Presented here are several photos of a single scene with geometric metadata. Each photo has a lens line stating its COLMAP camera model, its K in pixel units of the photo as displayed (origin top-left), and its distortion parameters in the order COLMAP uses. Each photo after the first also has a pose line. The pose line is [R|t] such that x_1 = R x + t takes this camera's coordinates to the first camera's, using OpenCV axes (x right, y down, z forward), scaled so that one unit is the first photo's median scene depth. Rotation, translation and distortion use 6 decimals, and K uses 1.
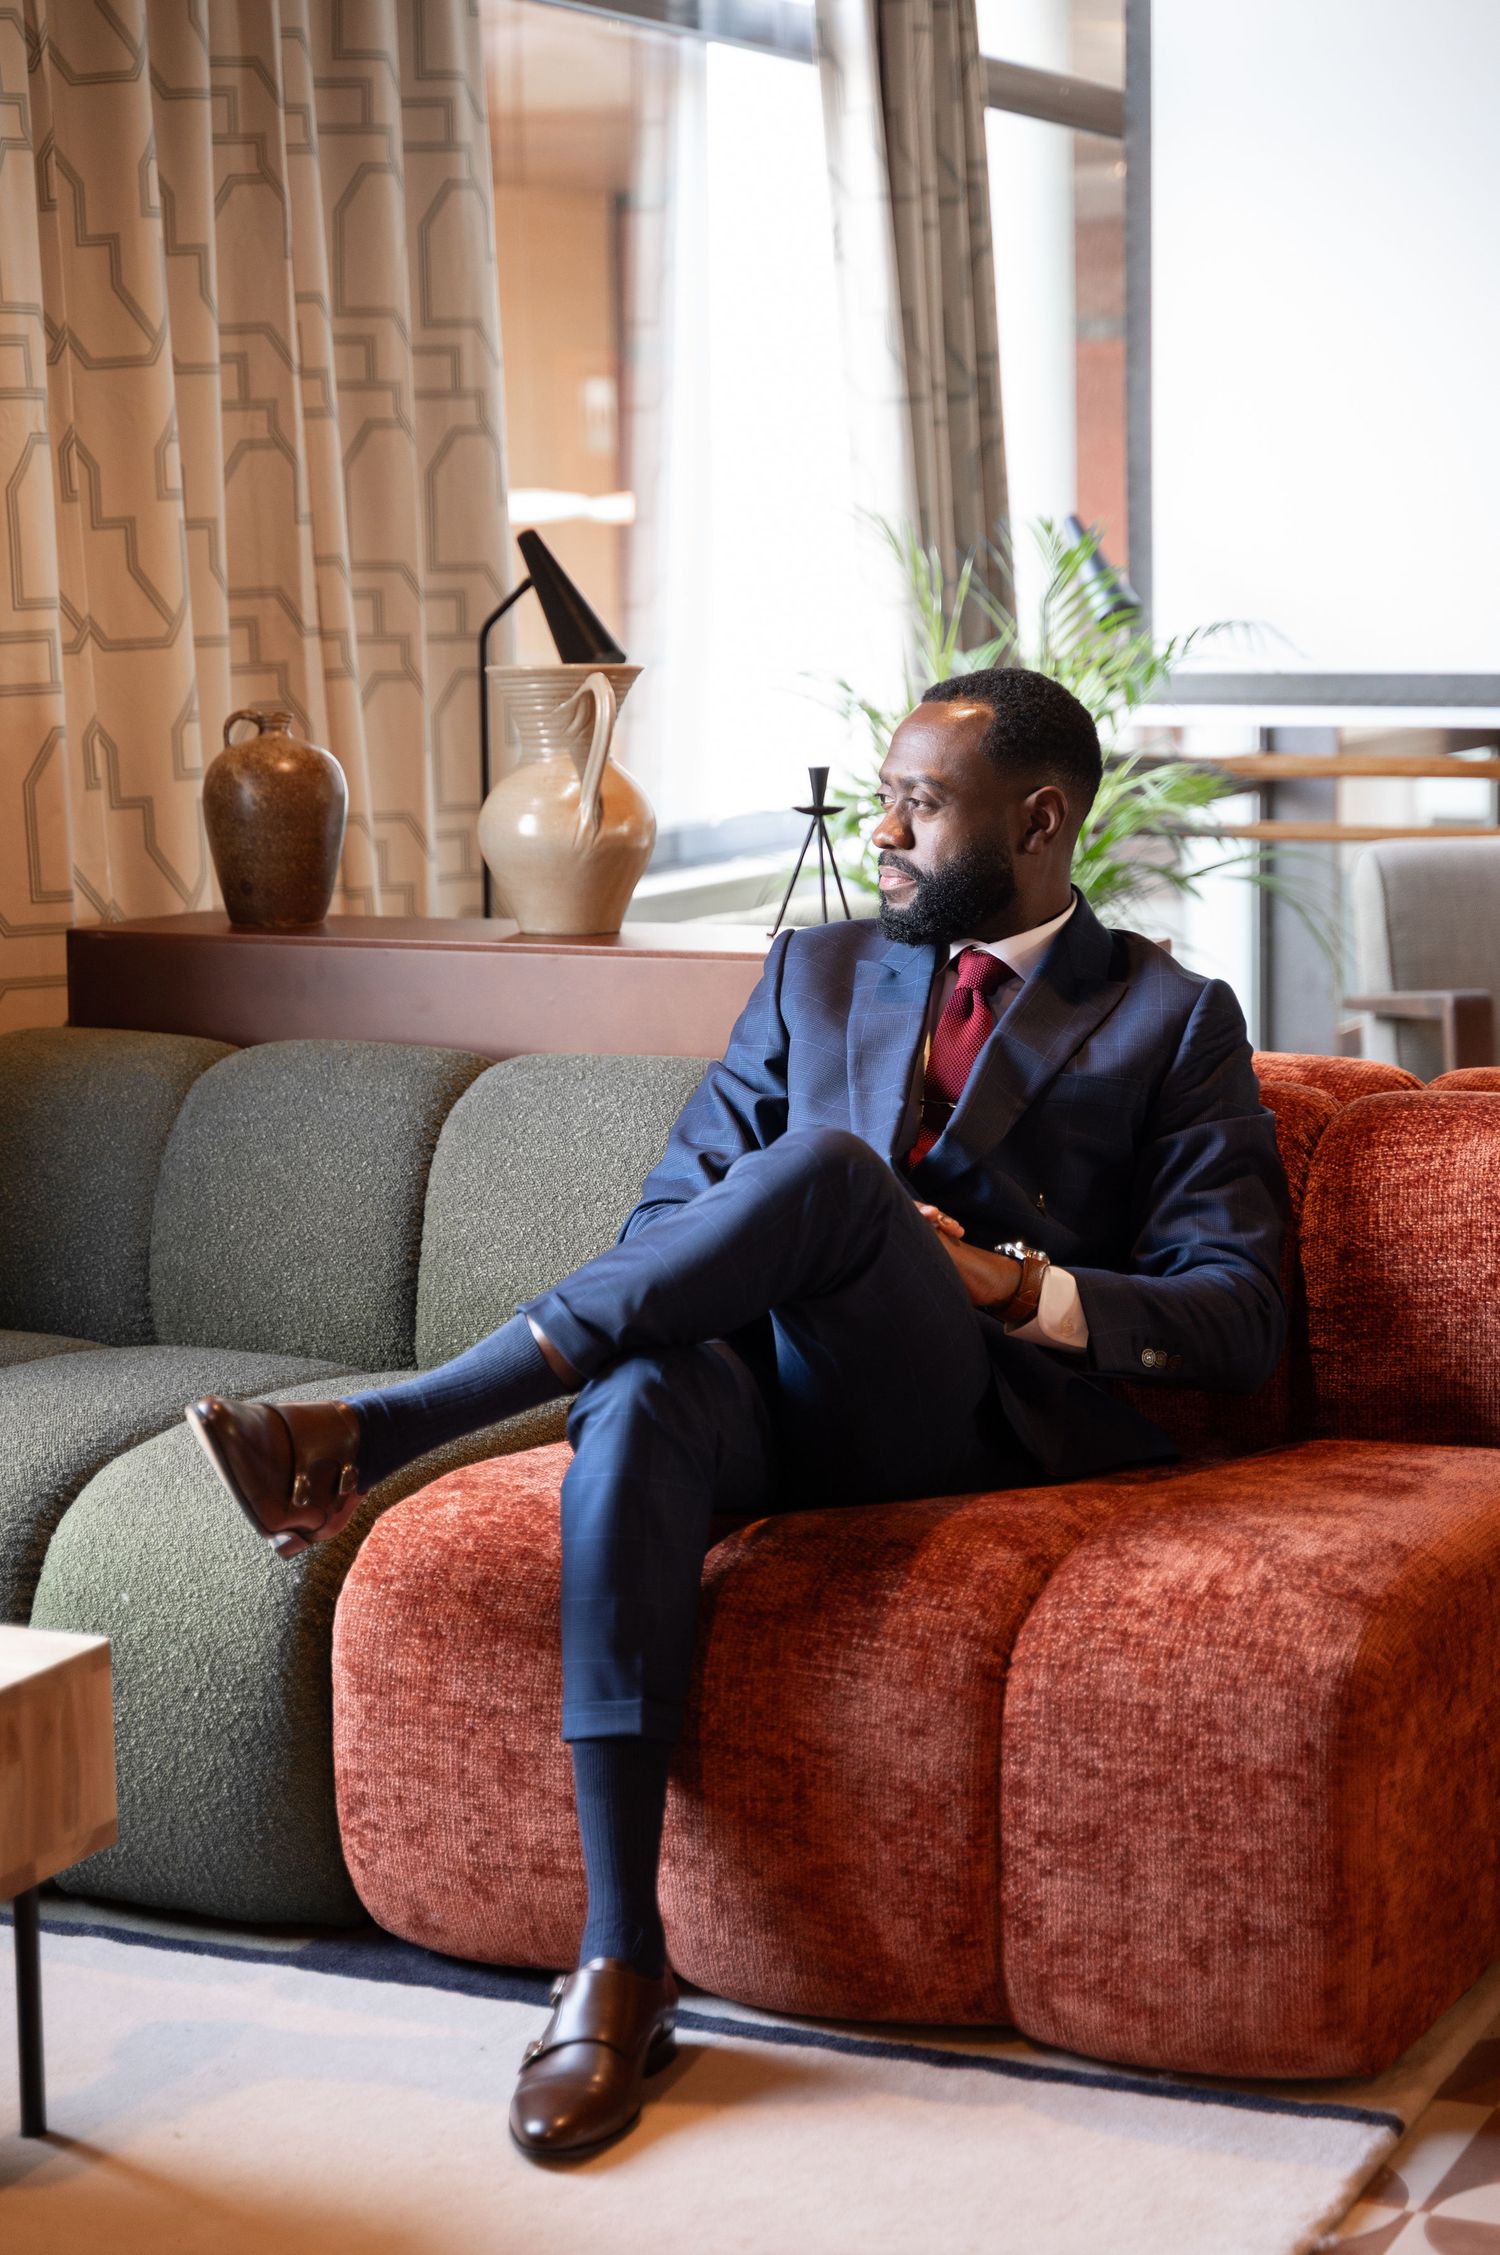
lens RADIAL K [[4256.4, 0, 764.4], [0, 4256.4, 1123.4], [0, 0, 1]] dist [-0.044435, -0.151975]
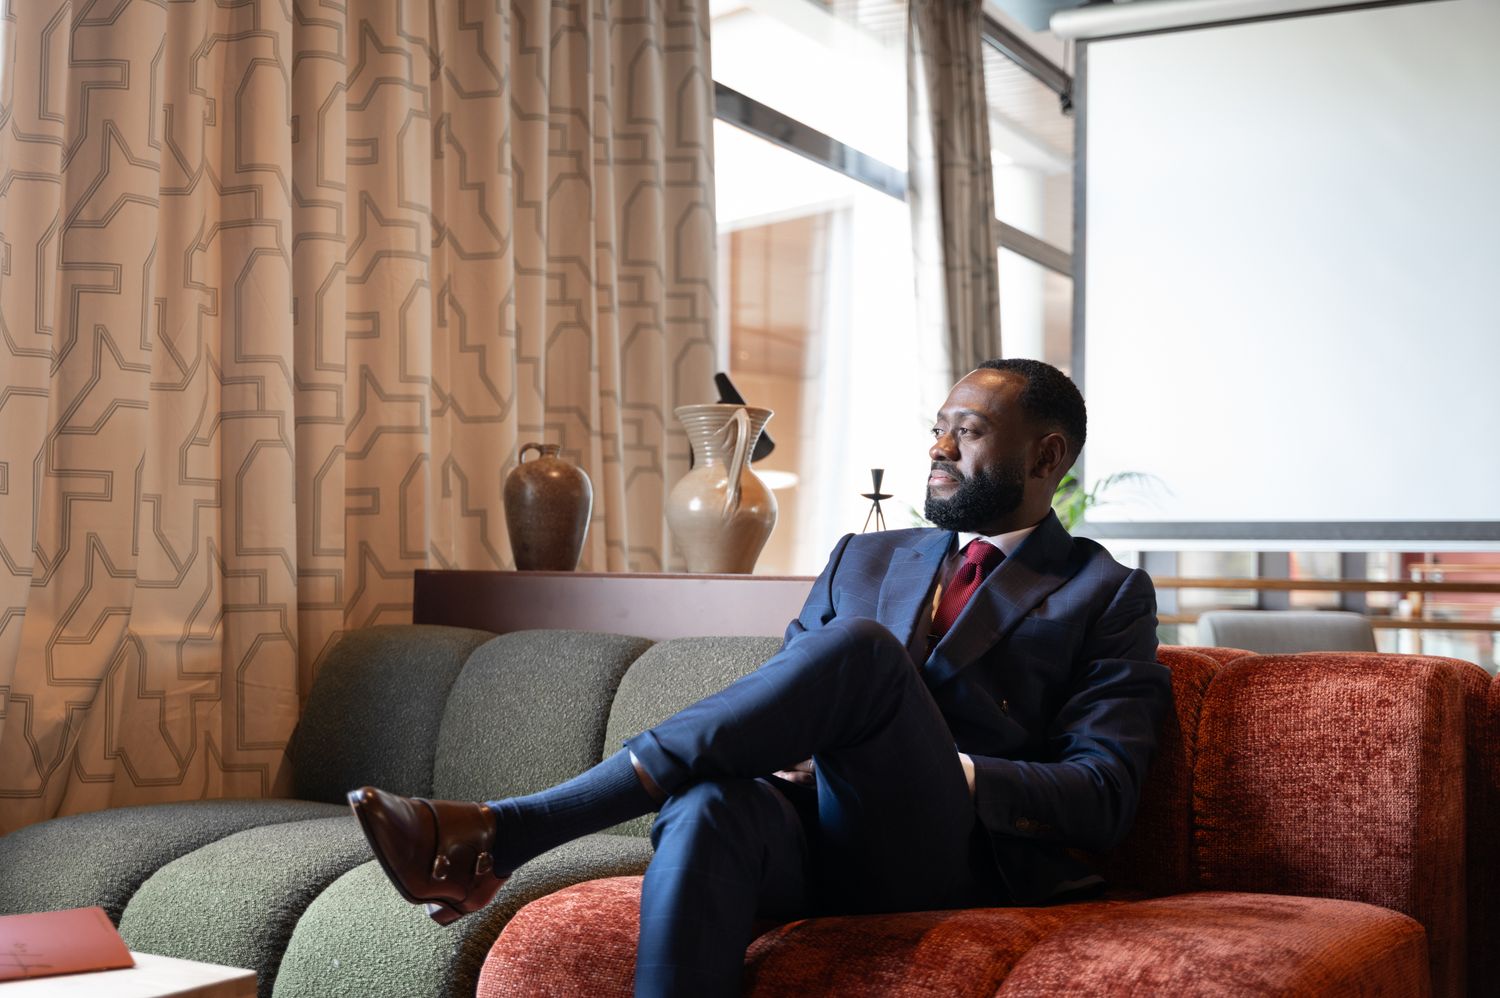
lens RADIAL K [[1892.1, 0, 750.0], [0, 1892.1, 499.0], [0, 0, 1]] dist [-0.028084, -0.027952]
pose [[0.996305, 0.025961, -0.081866, 0.029816], [-0.040270, 0.983150, -0.178309, 0.069137], [0.075857, 0.180947, 0.980563, 0.393164]]
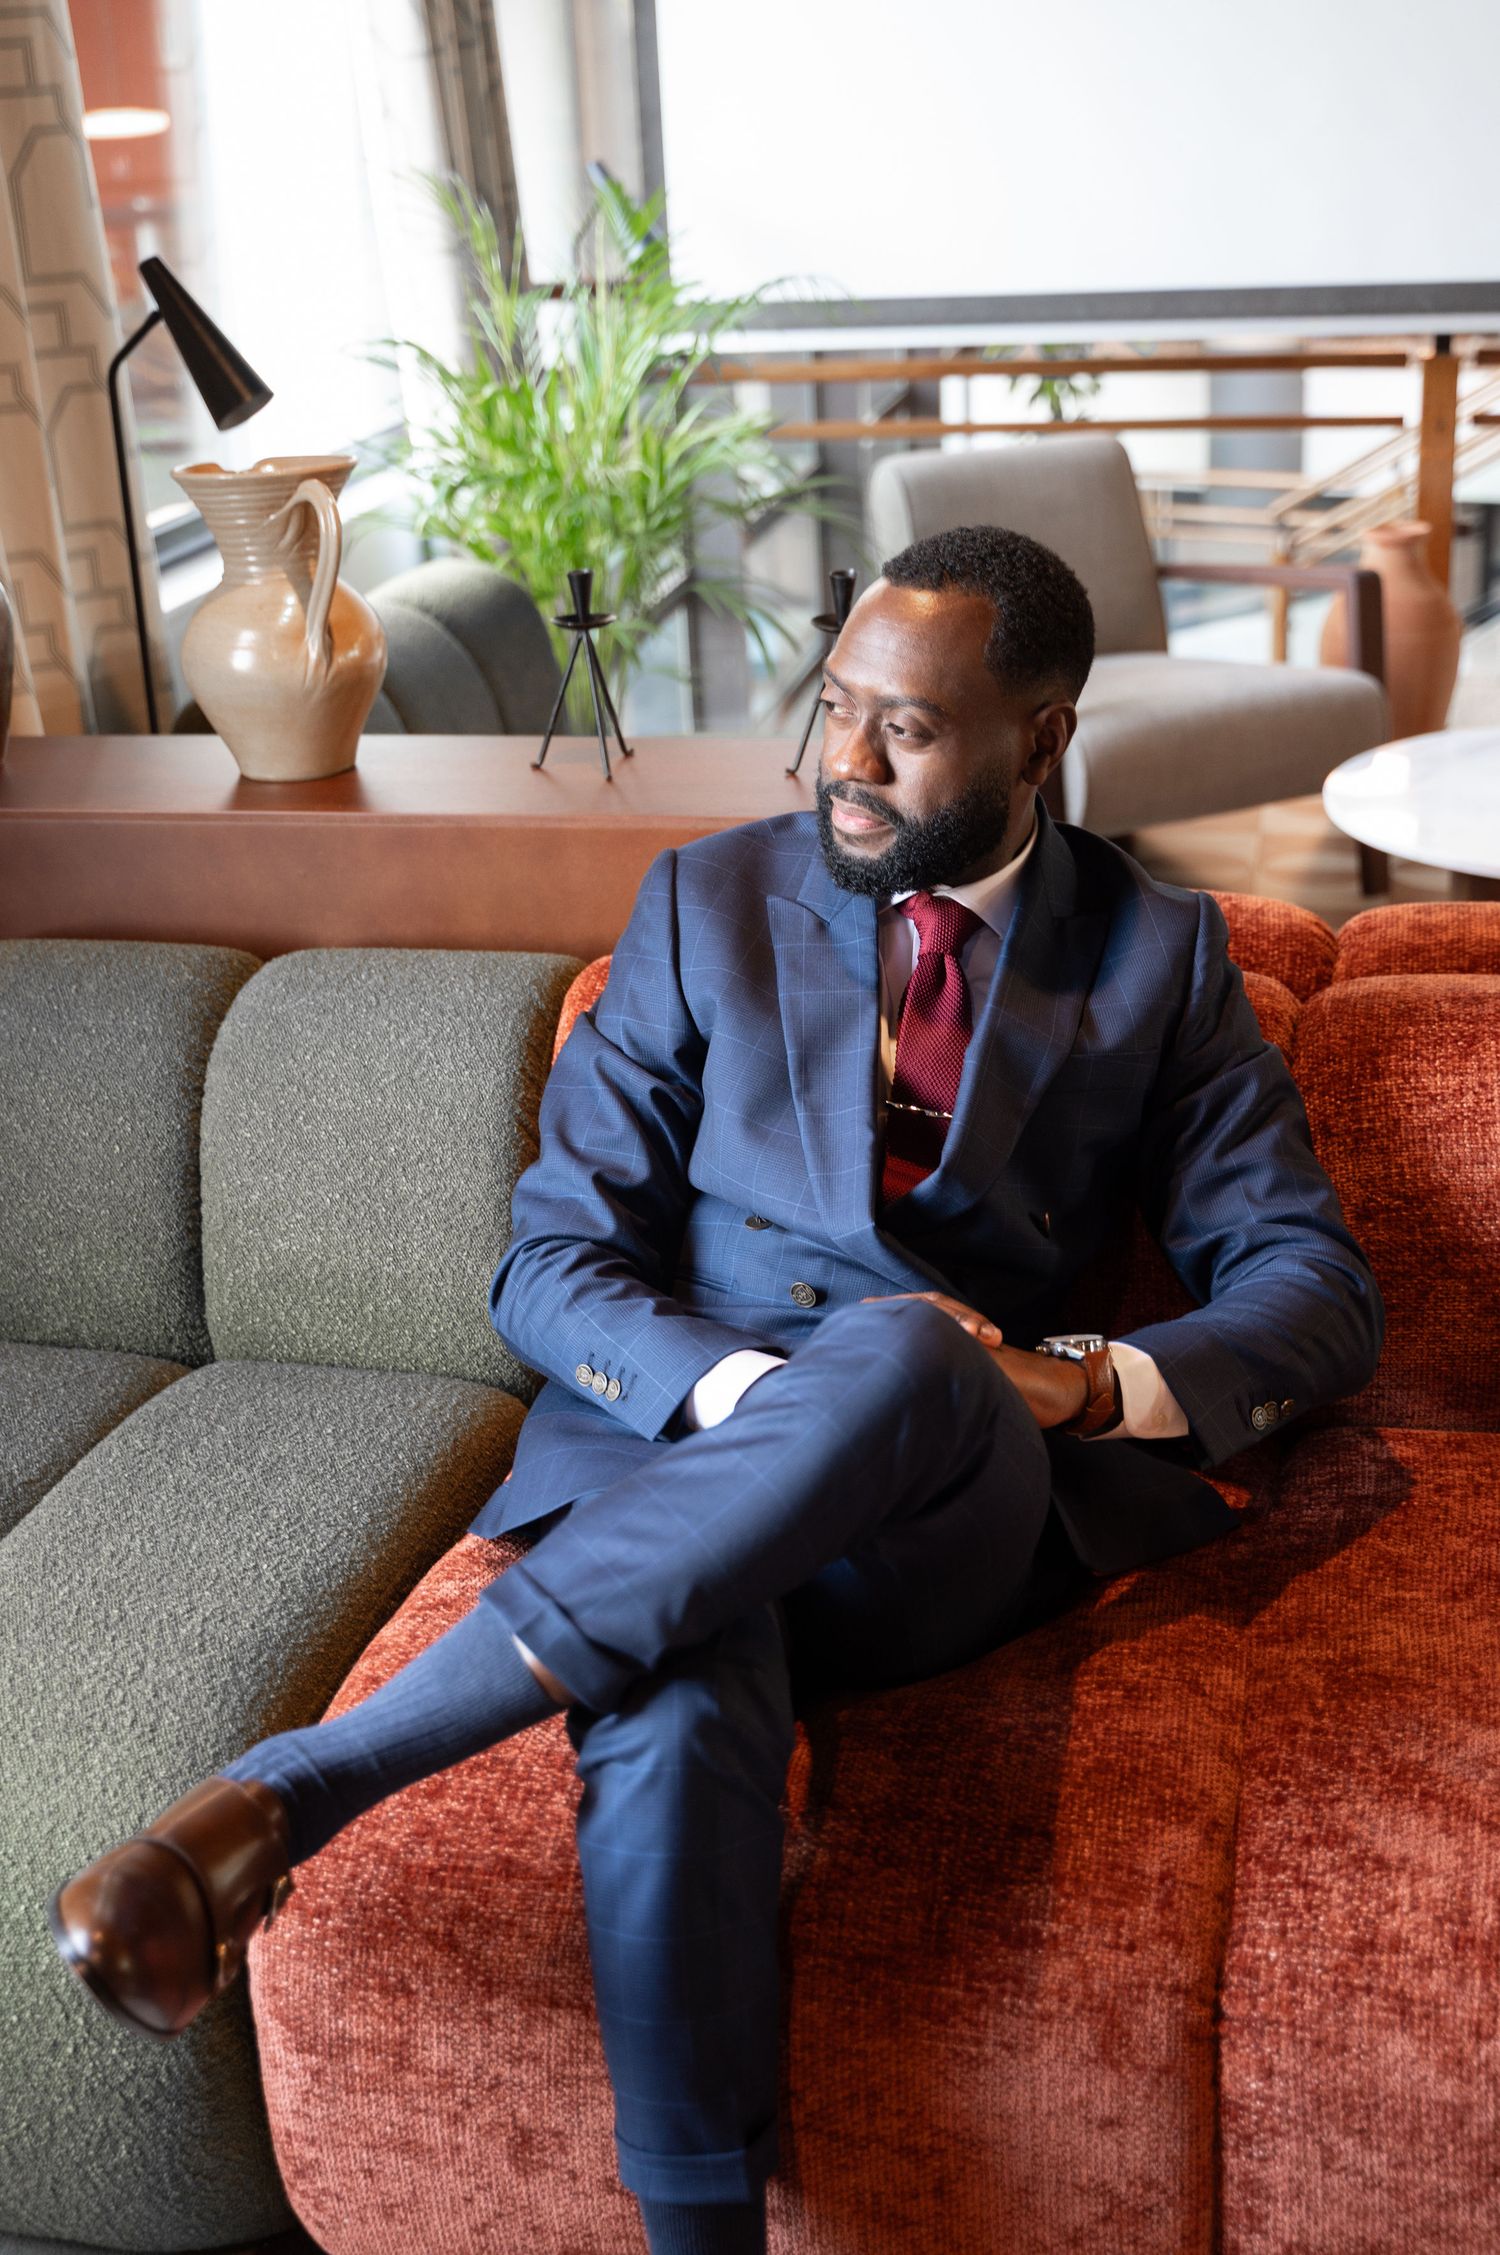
lens RADIAL K [[2719.2, 0, 760.7], [0, 2719.2, 1118.1], [0, 0, 1]] dist [-0.035541, 0.006630]
pose [[0.975657, -0.111395, 0.188905, -0.087196], [0.064802, 0.969362, 0.236934, -0.133662], [-0.209511, -0.218925, 0.952983, 0.559557]]
